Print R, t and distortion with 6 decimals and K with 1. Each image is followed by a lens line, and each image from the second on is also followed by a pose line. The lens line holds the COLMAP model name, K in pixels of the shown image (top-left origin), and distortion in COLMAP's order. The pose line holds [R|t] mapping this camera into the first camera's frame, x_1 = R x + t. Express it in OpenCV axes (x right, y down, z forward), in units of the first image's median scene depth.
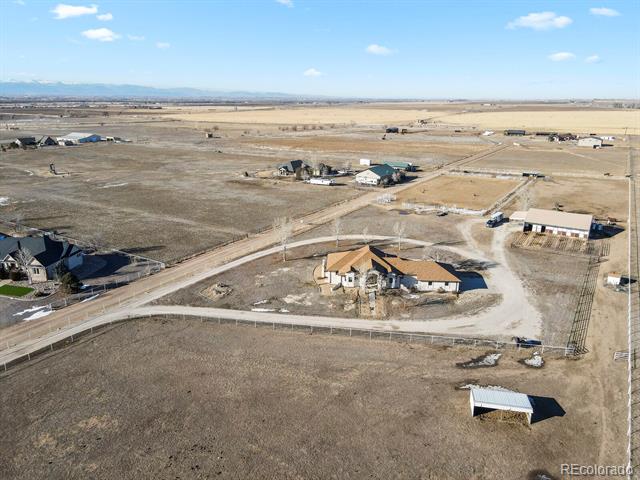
lens RADIAL K [[470.0, 0, 320.0], [0, 470.0, 240.0], [0, 0, 1]] dist [-0.005190, 0.034756]
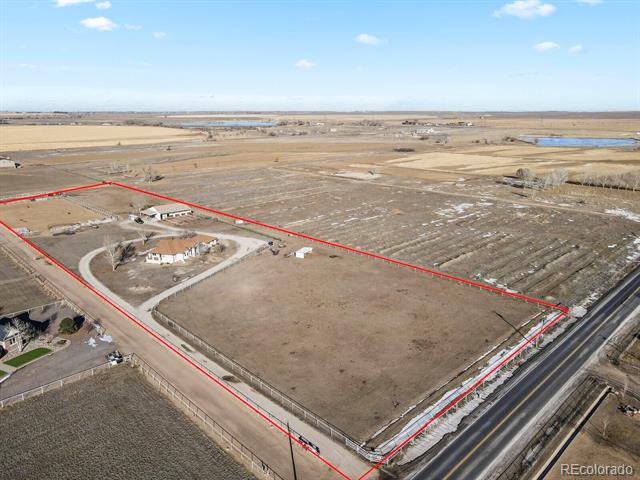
lens RADIAL K [[455.4, 0, 317.9], [0, 455.4, 279.4], [0, 0, 1]] dist [-0.001076, 0.033001]
pose [[0.241376, -0.343309, 0.907677, -0.862145], [0.282967, 0.919586, 0.272564, -0.095423], [-0.928260, 0.191052, 0.319111, 0.012379]]
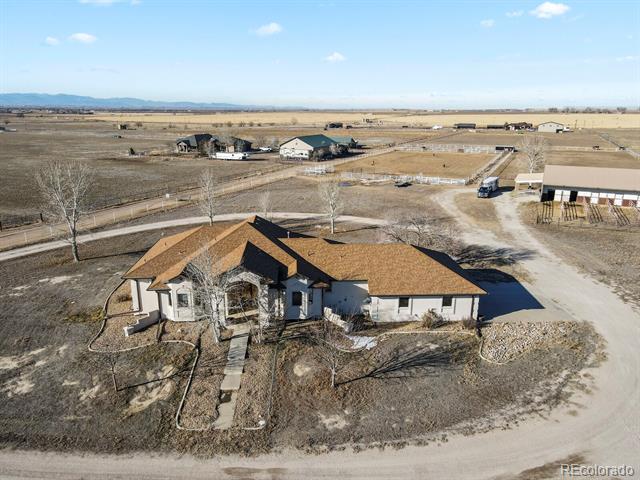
lens RADIAL K [[470.0, 0, 320.0], [0, 470.0, 240.0], [0, 0, 1]] dist [-0.005190, 0.034756]
pose [[0.994015, -0.028114, 0.105569, 0.080790], [0.030333, 0.999350, -0.019468, 0.030027], [-0.104953, 0.022554, 0.994221, 0.392331]]
